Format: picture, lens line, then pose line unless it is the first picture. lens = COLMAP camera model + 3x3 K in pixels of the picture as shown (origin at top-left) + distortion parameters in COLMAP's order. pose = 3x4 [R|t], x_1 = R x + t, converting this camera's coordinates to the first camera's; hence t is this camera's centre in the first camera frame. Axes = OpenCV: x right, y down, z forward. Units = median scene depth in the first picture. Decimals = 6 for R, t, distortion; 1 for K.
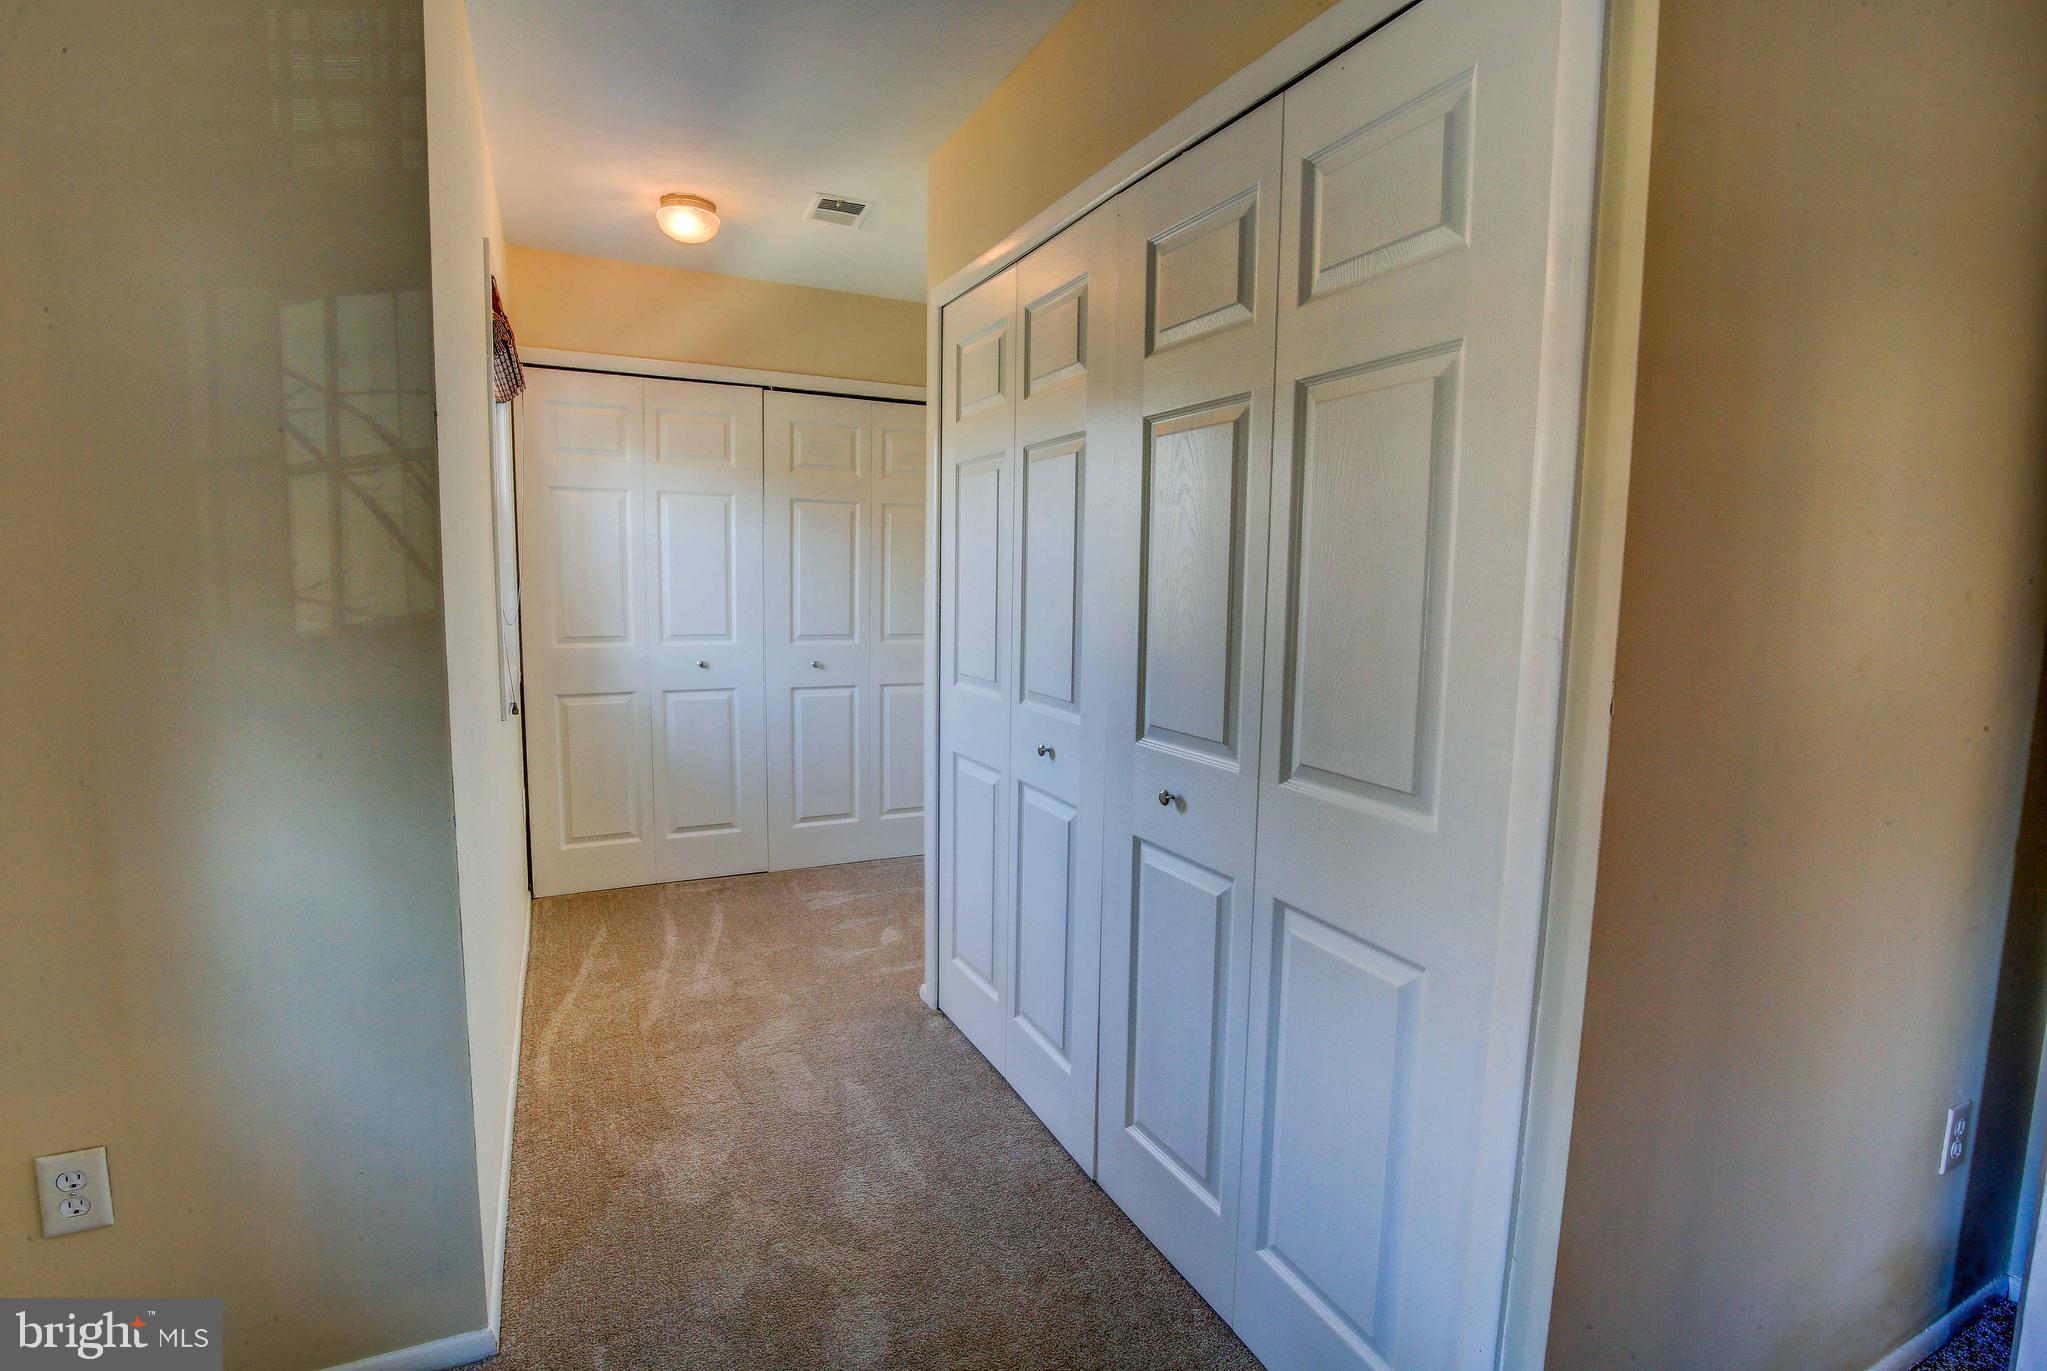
lens RADIAL K [[941.4, 0, 1012.0], [0, 941.4, 680.1], [0, 0, 1]] dist [-0.035281, 0.006574]
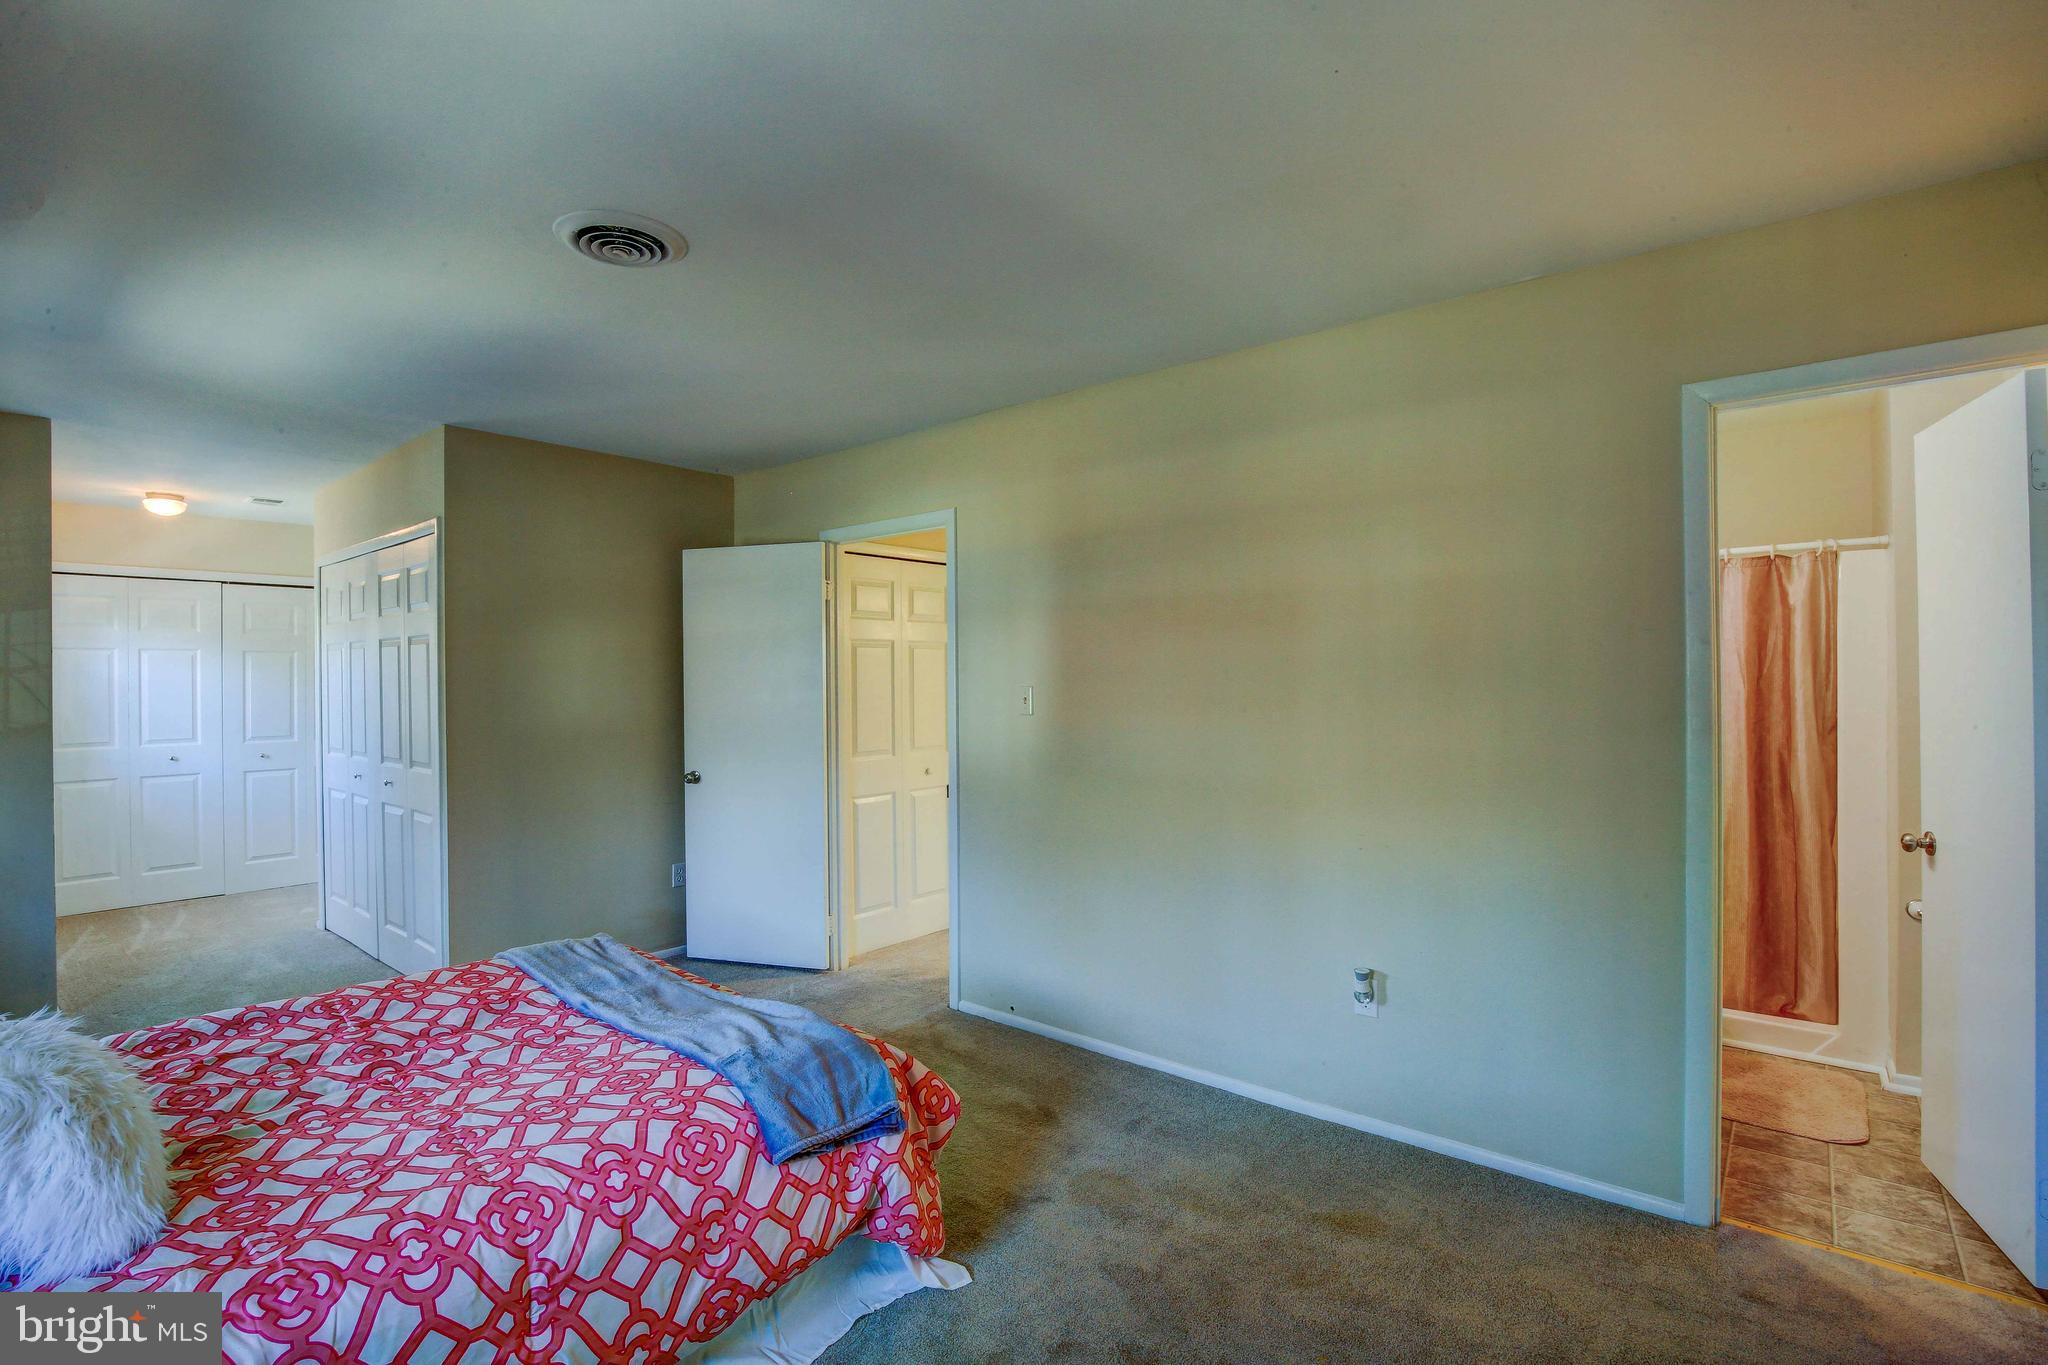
lens RADIAL K [[941.8, 0, 1012.5], [0, 941.8, 677.1], [0, 0, 1]] dist [-0.035281, 0.006574]
pose [[0.912043, -0.022621, 0.409470, 0.335258], [0.067485, 0.993144, -0.095451, 0.093577], [-0.404503, 0.114688, 0.907317, -1.006211]]
